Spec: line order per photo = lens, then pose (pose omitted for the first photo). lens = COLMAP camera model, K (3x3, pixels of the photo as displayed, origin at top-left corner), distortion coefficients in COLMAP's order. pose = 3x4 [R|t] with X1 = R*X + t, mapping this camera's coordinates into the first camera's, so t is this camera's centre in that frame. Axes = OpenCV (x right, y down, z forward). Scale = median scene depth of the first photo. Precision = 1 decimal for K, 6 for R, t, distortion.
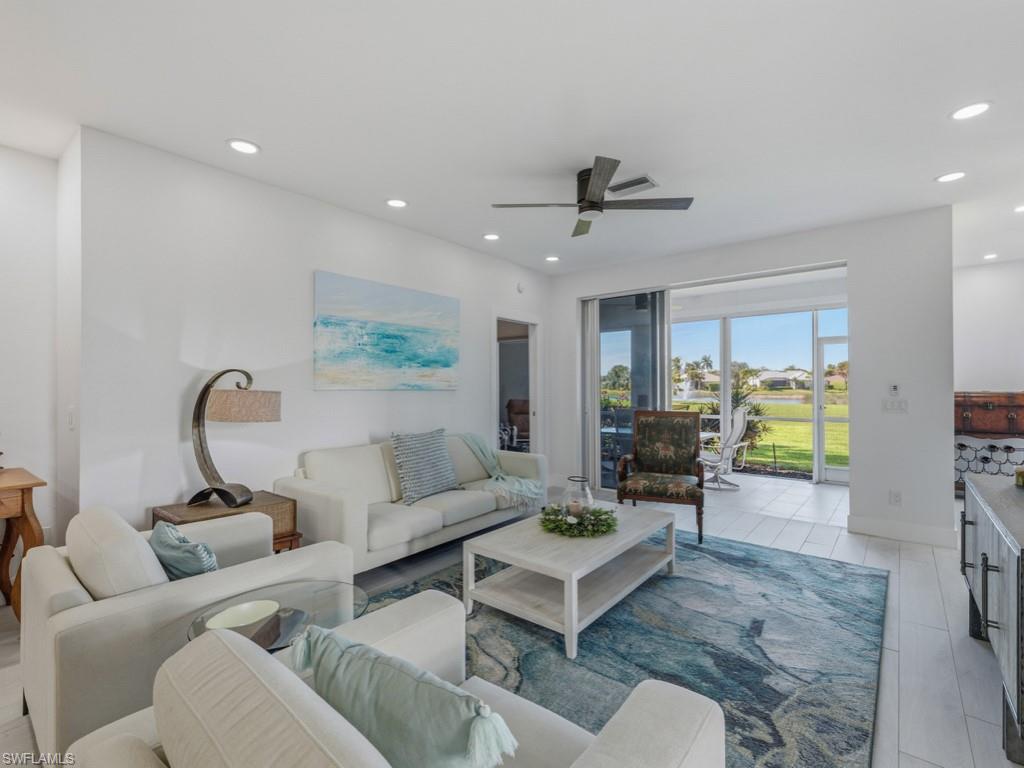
lens RADIAL K [[478.3, 0, 505.7], [0, 478.3, 385.9], [0, 0, 1]] dist [0.003020, 0.000211]
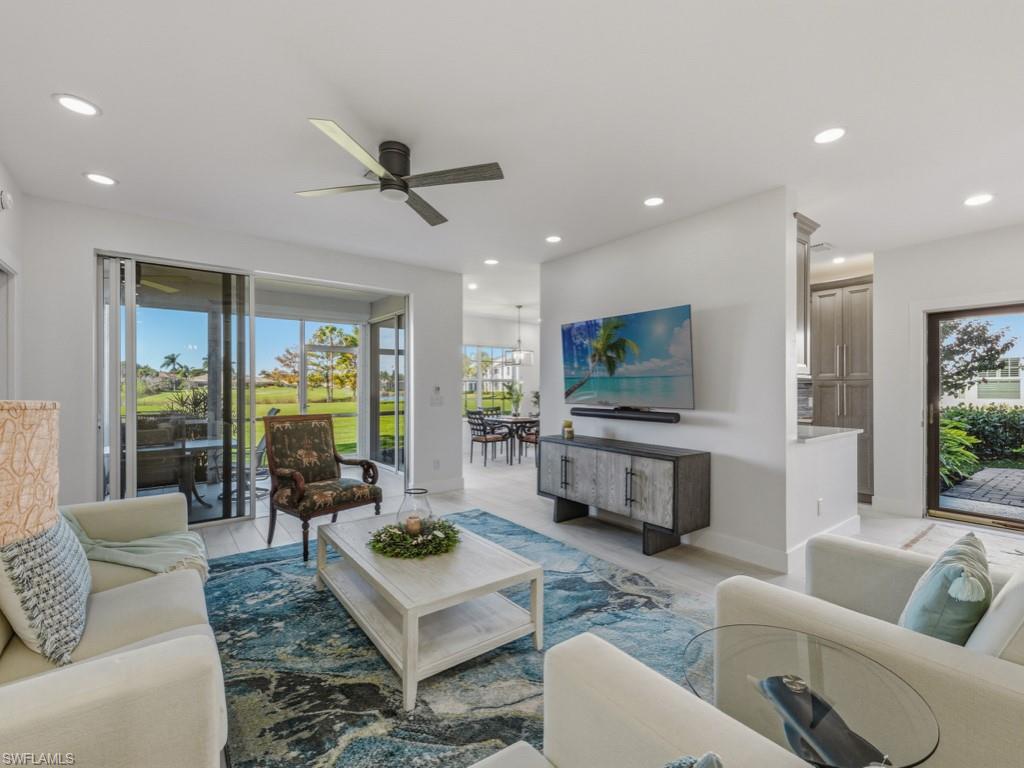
lens RADIAL K [[451.5, 0, 509.4], [0, 451.5, 386.4], [0, 0, 1]] dist [0.027476, -0.000009]
pose [[0.227988, 0.002856, 0.973660, -0.586242], [-0.008118, 0.999967, -0.001033, -0.005700], [-0.973630, -0.007668, 0.228003, 0.573412]]
